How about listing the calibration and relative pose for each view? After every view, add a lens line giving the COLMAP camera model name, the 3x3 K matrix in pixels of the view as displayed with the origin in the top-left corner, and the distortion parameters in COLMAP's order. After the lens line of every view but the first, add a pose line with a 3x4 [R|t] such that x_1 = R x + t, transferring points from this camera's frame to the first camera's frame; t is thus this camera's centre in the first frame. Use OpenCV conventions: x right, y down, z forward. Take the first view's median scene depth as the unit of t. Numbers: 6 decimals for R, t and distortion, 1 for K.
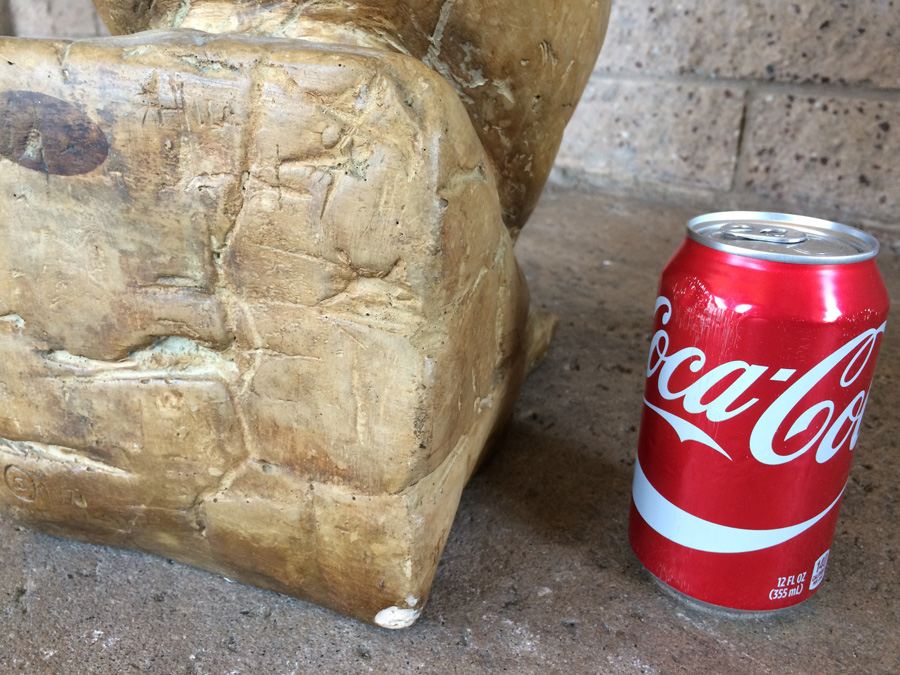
lens RADIAL K [[784.5, 0, 443.1], [0, 784.5, 343.5], [0, 0, 1]] dist [0.074781, -0.123990]
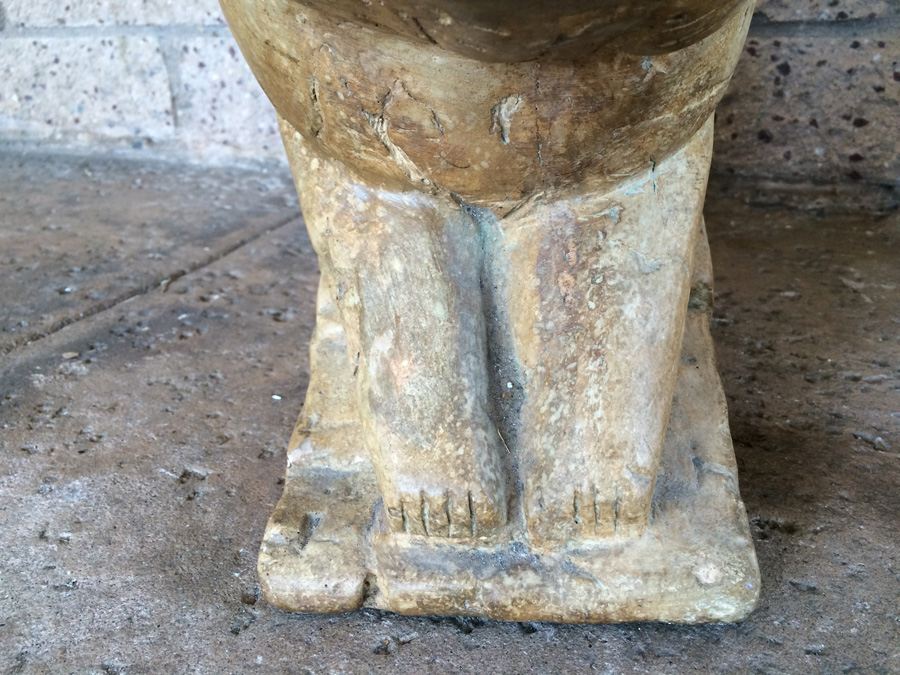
lens RADIAL K [[784.5, 0, 447.6], [0, 784.5, 344.4], [0, 0, 1]] dist [0.074781, -0.123990]
pose [[0.888282, -0.237594, 0.393070, -0.395994], [0.212226, 0.971289, 0.107503, -0.423425], [-0.407327, -0.012073, 0.913203, 1.031139]]
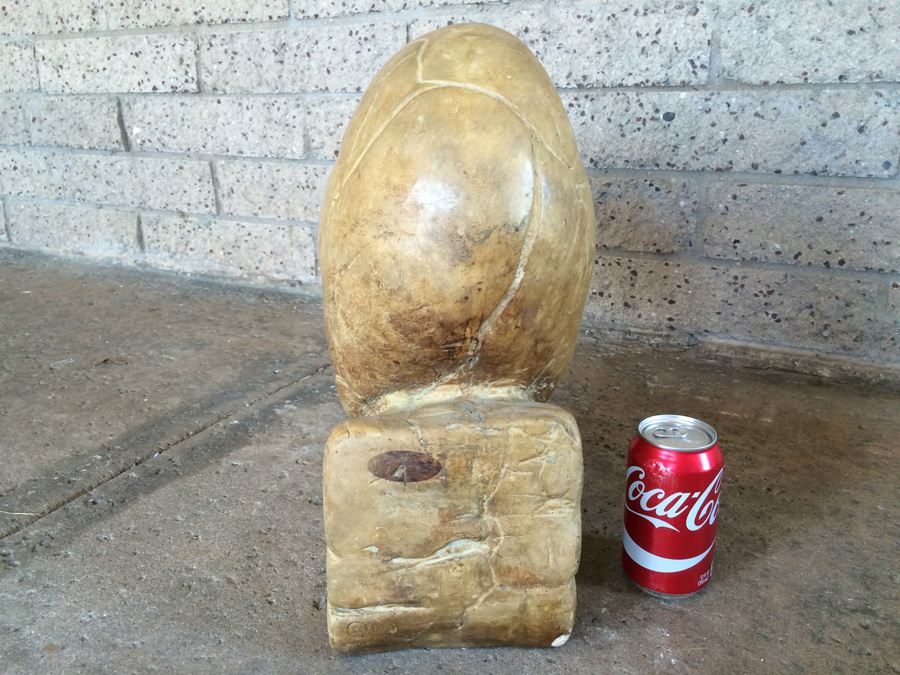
lens RADIAL K [[784.5, 0, 442.9], [0, 784.5, 340.3], [0, 0, 1]] dist [0.074781, -0.123990]
pose [[0.928150, -0.165042, 0.333613, -0.990819], [0.177181, 0.984160, -0.006063, -0.530127], [-0.327328, 0.064737, 0.942691, -1.038276]]
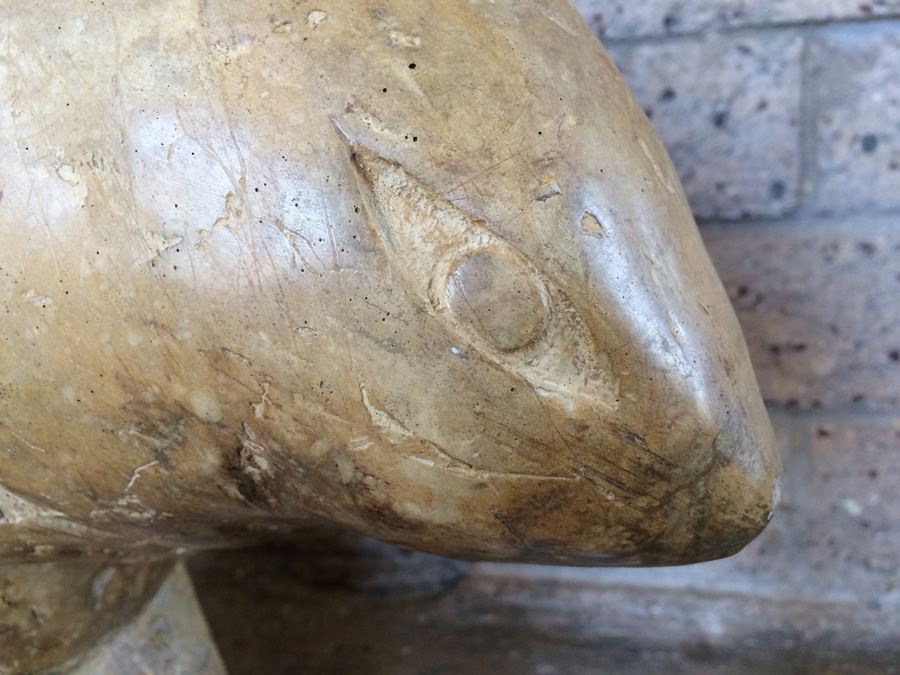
lens RADIAL K [[804.6, 0, 451.3], [0, 804.6, 331.8], [0, 0, 1]] dist [-0.005821, -0.037523]
pose [[0.794769, -0.125453, 0.593804, 0.538841], [0.265226, 0.951825, -0.153895, -0.593557], [-0.545891, 0.279803, 0.789755, 0.719911]]
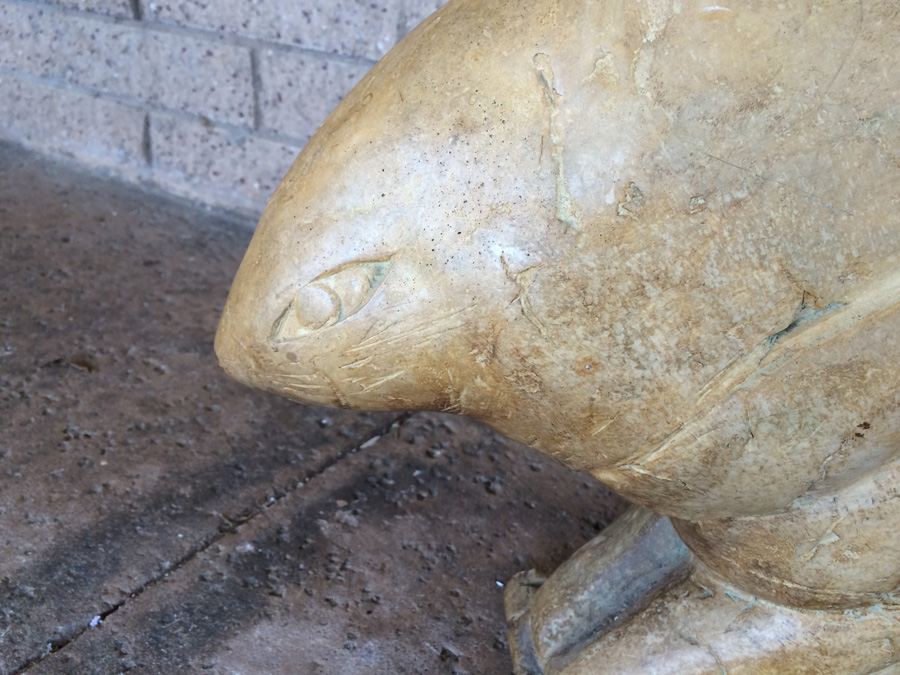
lens RADIAL K [[784.5, 0, 436.2], [0, 784.5, 338.4], [0, 0, 1]] dist [0.074781, -0.123990]
pose [[0.955192, -0.085389, 0.283403, -0.792742], [0.057449, 0.992759, 0.105491, -1.080673], [-0.290358, -0.084483, 0.953181, 0.721861]]
